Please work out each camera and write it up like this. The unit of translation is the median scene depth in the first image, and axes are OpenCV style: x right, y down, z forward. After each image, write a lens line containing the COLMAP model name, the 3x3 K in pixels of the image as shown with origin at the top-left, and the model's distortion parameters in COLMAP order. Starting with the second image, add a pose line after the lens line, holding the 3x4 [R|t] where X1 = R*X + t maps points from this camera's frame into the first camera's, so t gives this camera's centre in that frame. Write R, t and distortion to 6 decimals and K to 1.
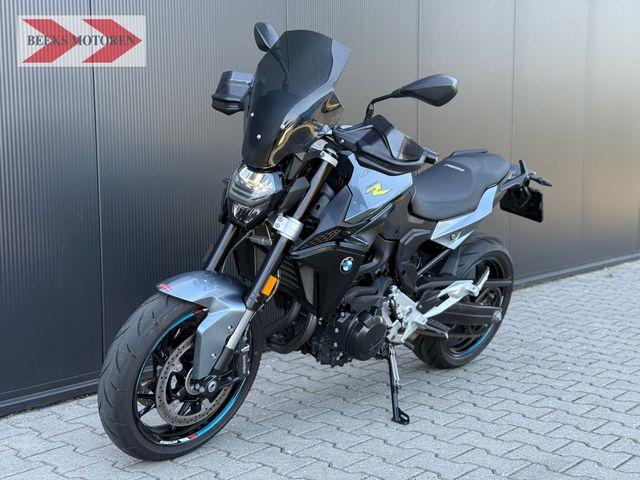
lens RADIAL K [[888.6, 0, 320.0], [0, 888.6, 240.0], [0, 0, 1]] dist [0.149875, 0.004324]
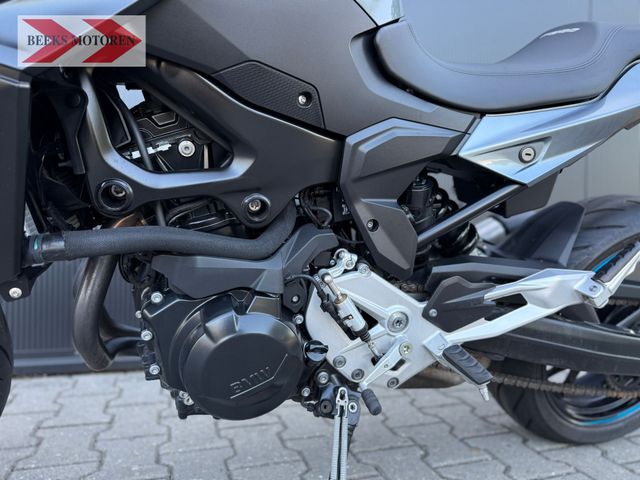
lens RADIAL K [[454.6, 0, 320.0], [0, 454.6, 240.0], [0, 0, 1]] dist [0.003730, -0.005101]
pose [[0.854449, 0.036608, -0.518243, 0.179789], [-0.085030, 0.993918, -0.069985, 0.059758], [0.512529, 0.103865, 0.852365, 0.780306]]
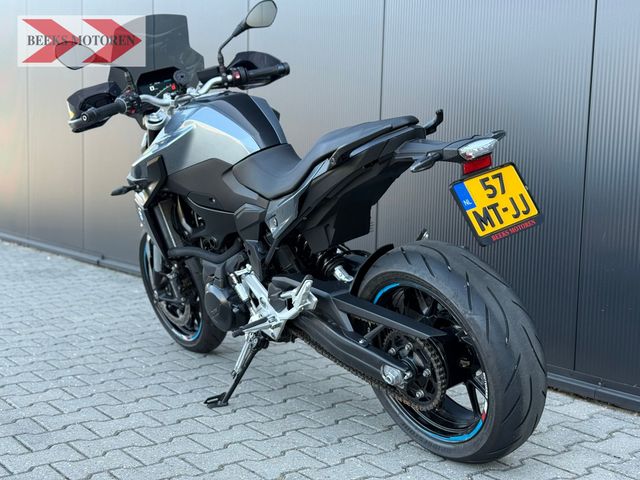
lens RADIAL K [[888.6, 0, 320.0], [0, 888.6, 240.0], [0, 0, 1]] dist [0.149875, 0.004324]
pose [[-0.209368, 0.093144, -0.973391, 0.919187], [-0.122816, 0.985065, 0.120678, -0.089053], [0.970093, 0.144814, -0.194801, 1.205246]]
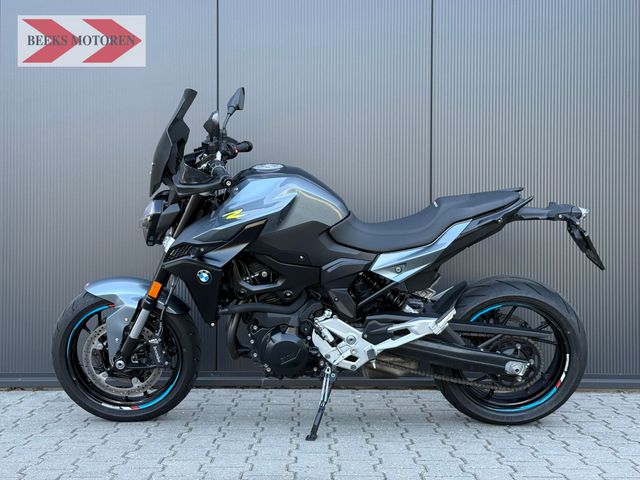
lens RADIAL K [[888.6, 0, 320.0], [0, 888.6, 240.0], [0, 0, 1]] dist [0.149875, 0.004324]
pose [[0.661545, -0.006025, -0.749881, 0.852718], [-0.082819, 0.993264, -0.081043, 0.052334], [0.745318, 0.115718, 0.656590, 0.272620]]
